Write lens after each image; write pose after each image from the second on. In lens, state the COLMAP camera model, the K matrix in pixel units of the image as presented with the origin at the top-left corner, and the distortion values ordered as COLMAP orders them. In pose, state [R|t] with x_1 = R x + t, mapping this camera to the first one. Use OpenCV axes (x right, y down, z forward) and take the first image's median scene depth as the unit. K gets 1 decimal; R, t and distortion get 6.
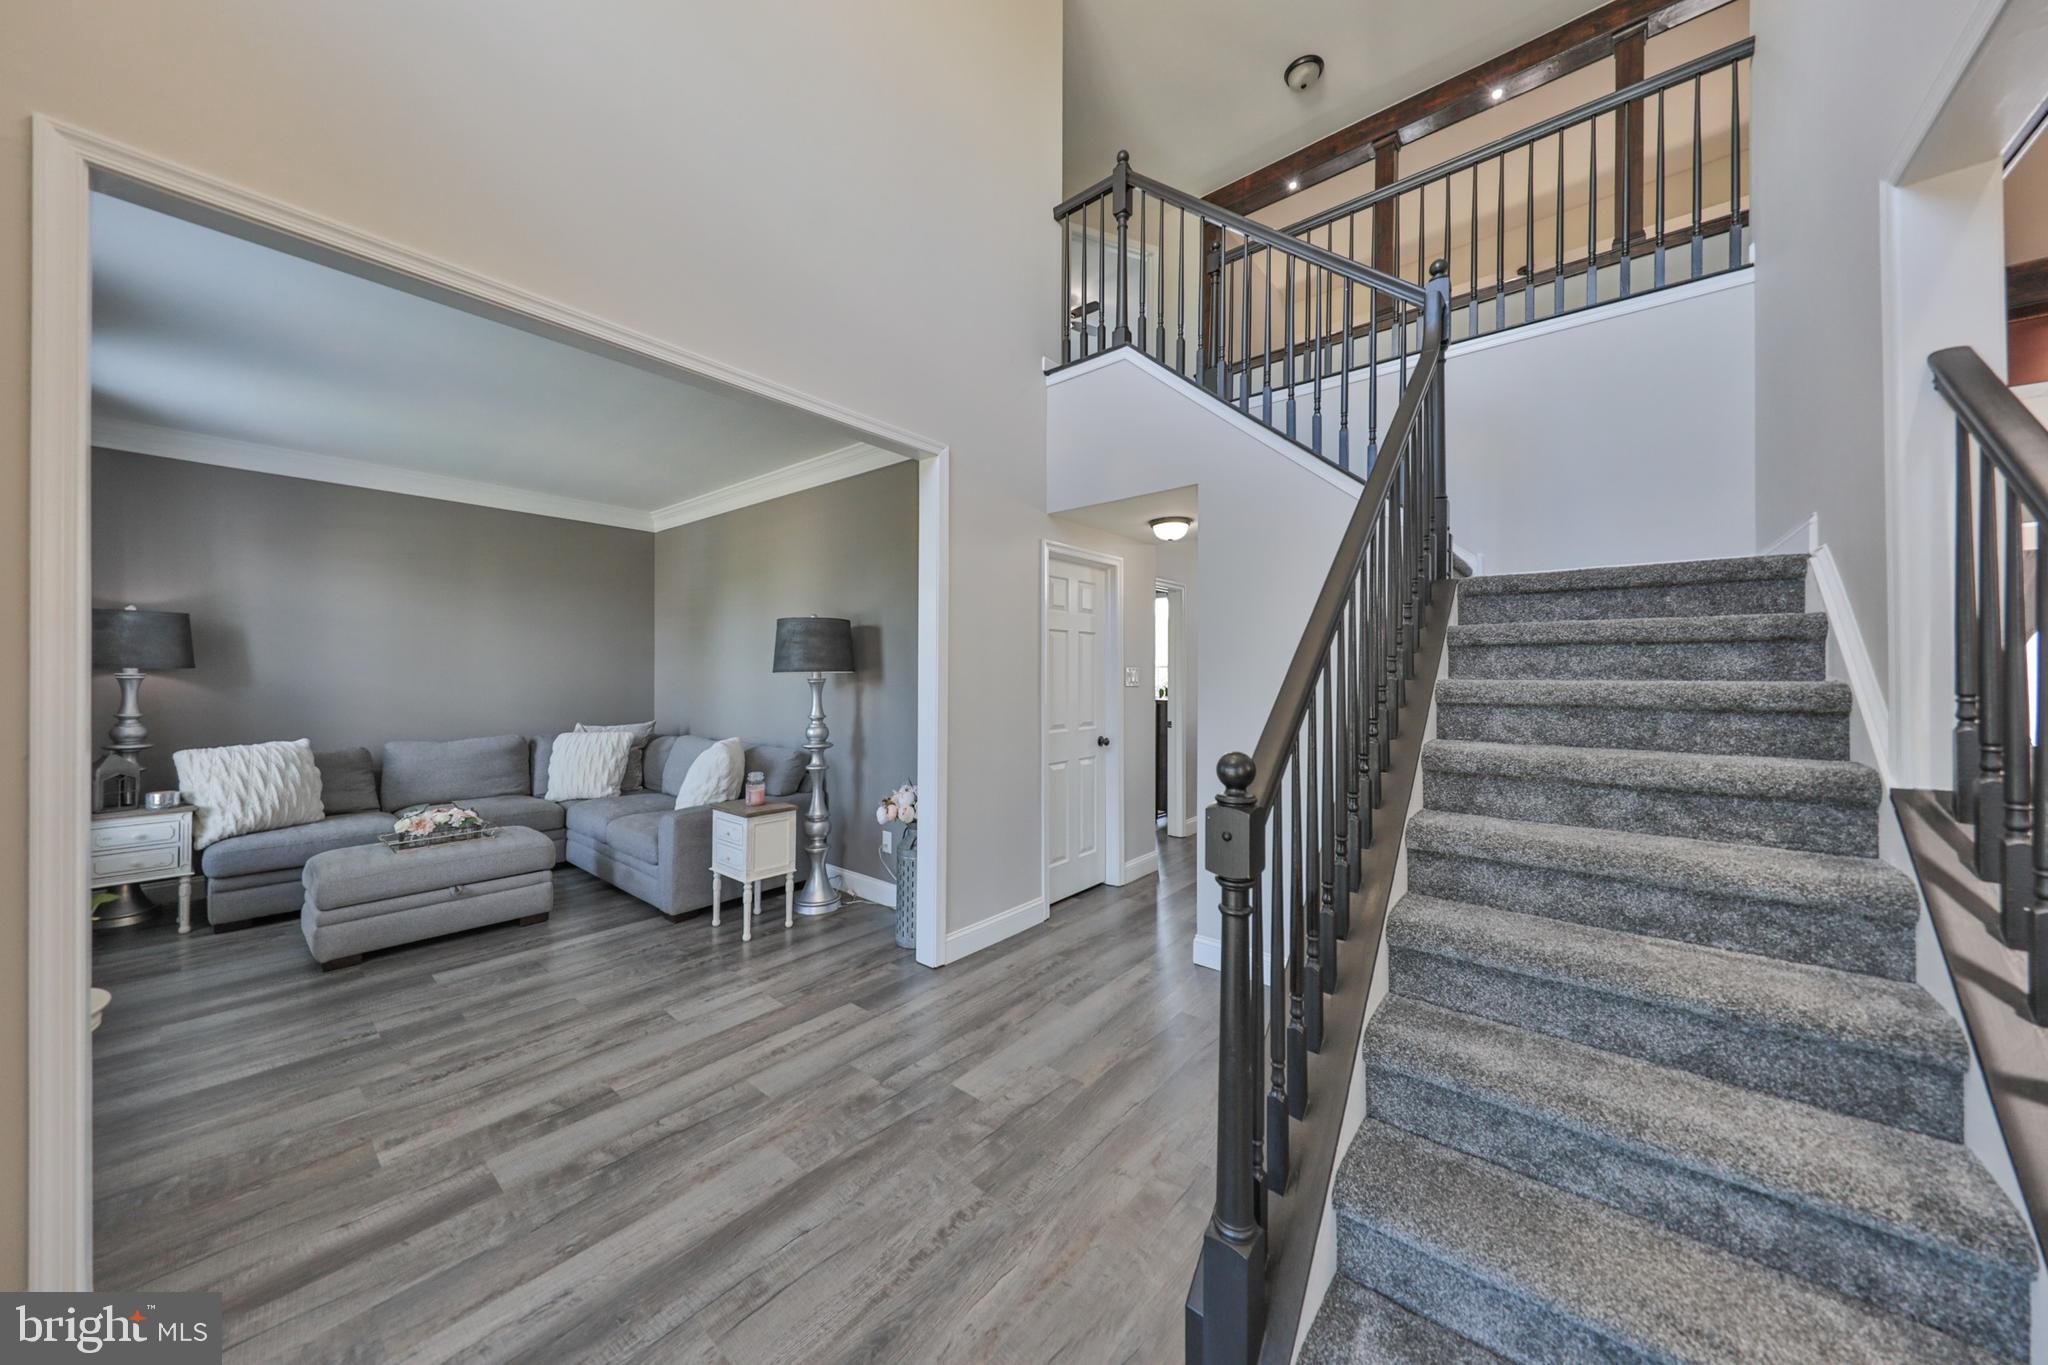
lens RADIAL K [[693.4, 0, 1022.8], [0, 693.4, 671.4], [0, 0, 1]] dist [-0.000567, -0.000258]
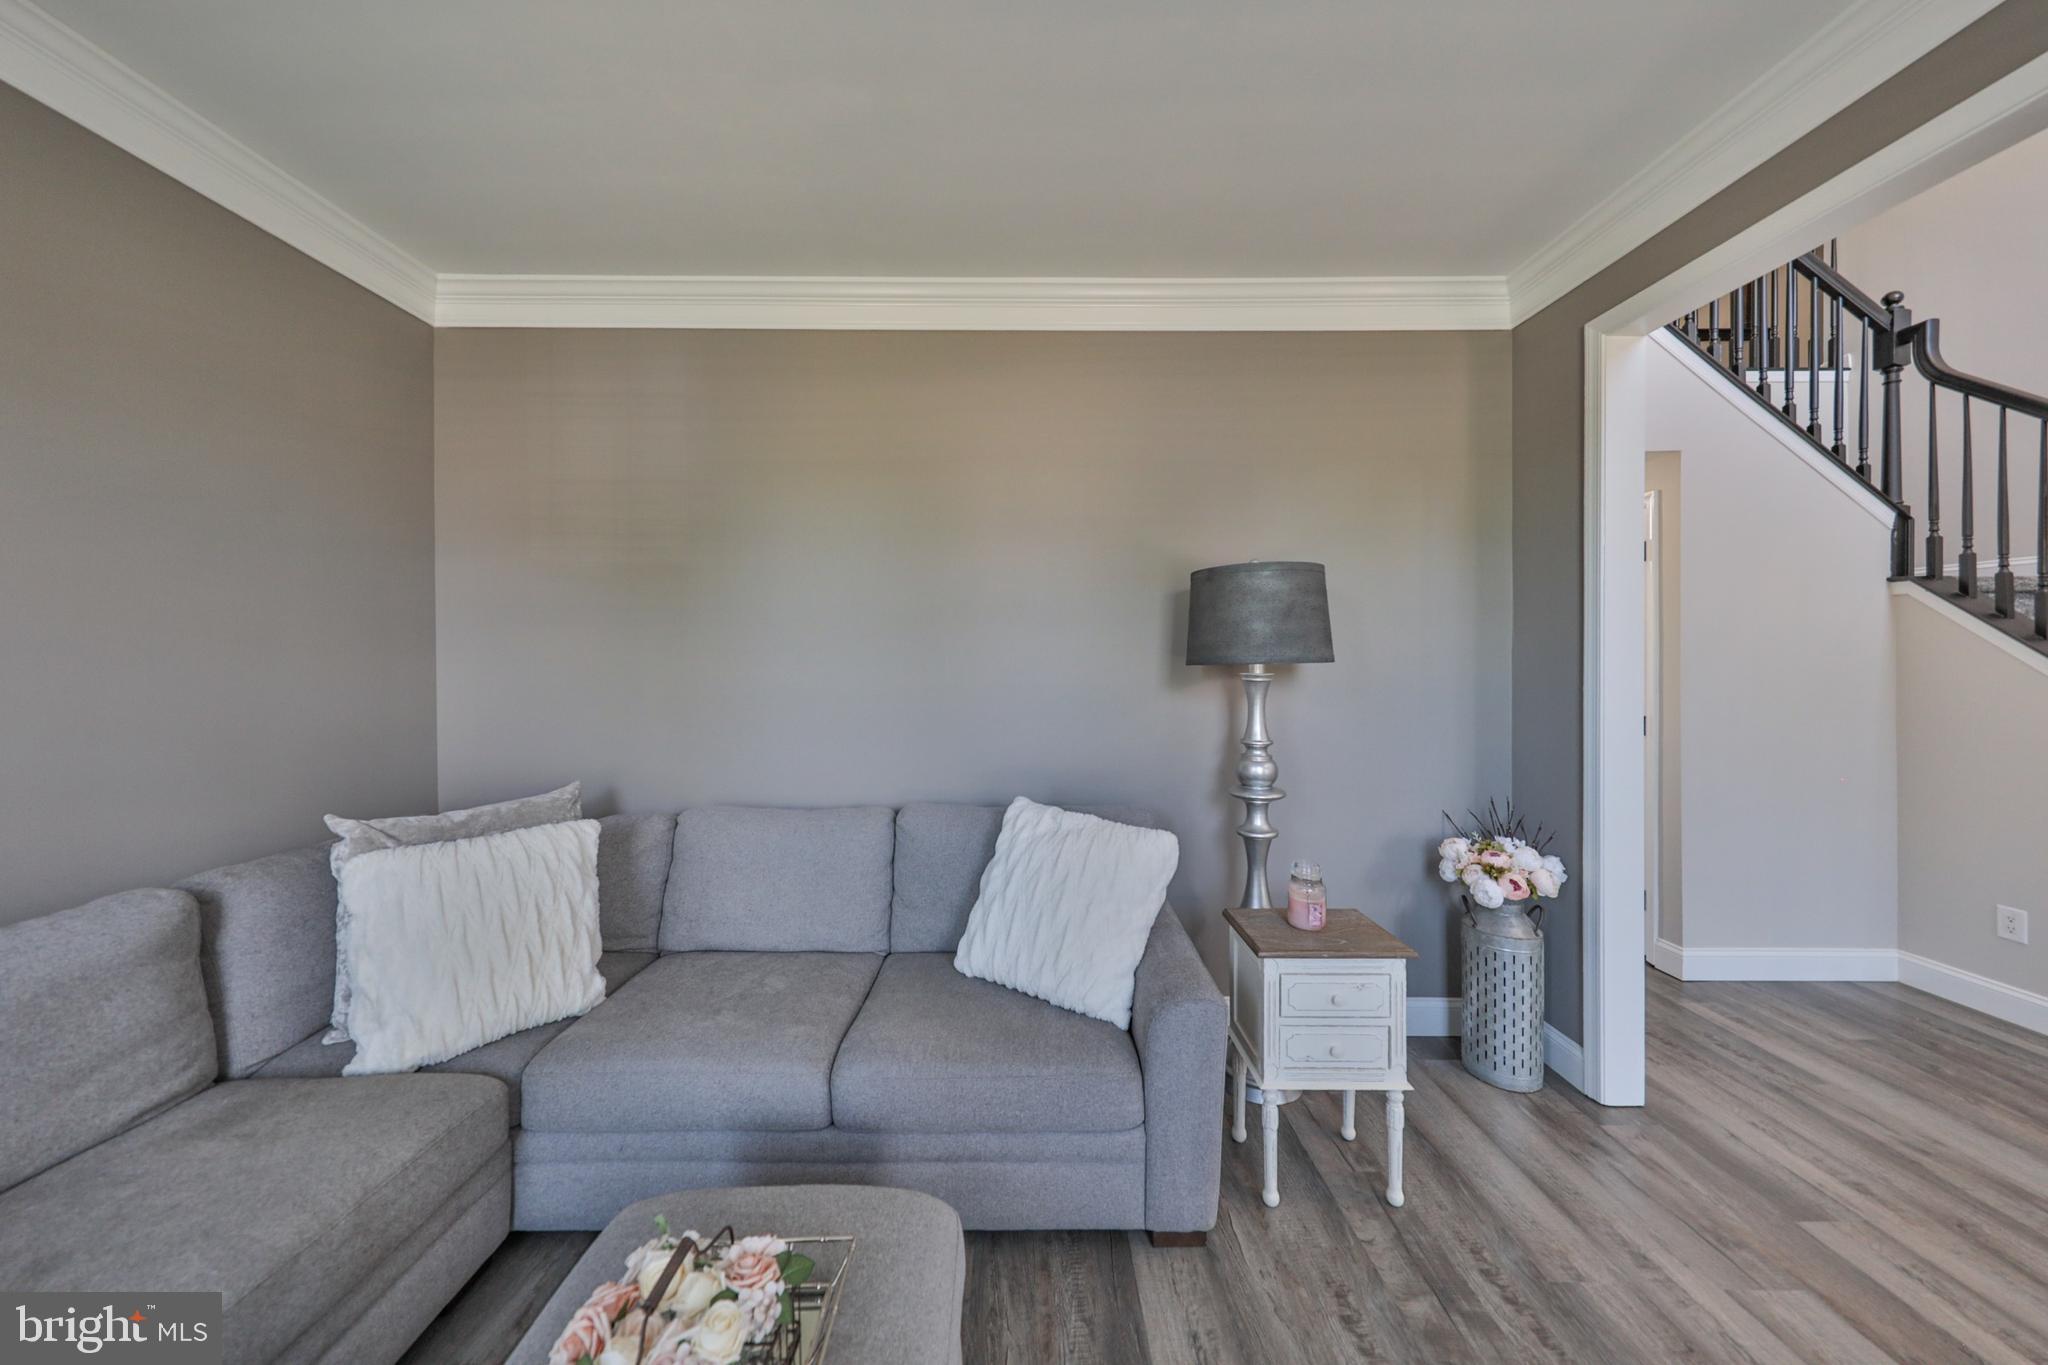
lens RADIAL K [[708.9, 0, 1019.8], [0, 708.9, 667.9], [0, 0, 1]] dist [-0.000284, -0.000036]
pose [[0.766039, -0.009960, 0.642717, -1.149457], [0.002973, 0.999924, 0.011953, -0.004641], [-0.642787, -0.007246, 0.766011, 0.972115]]
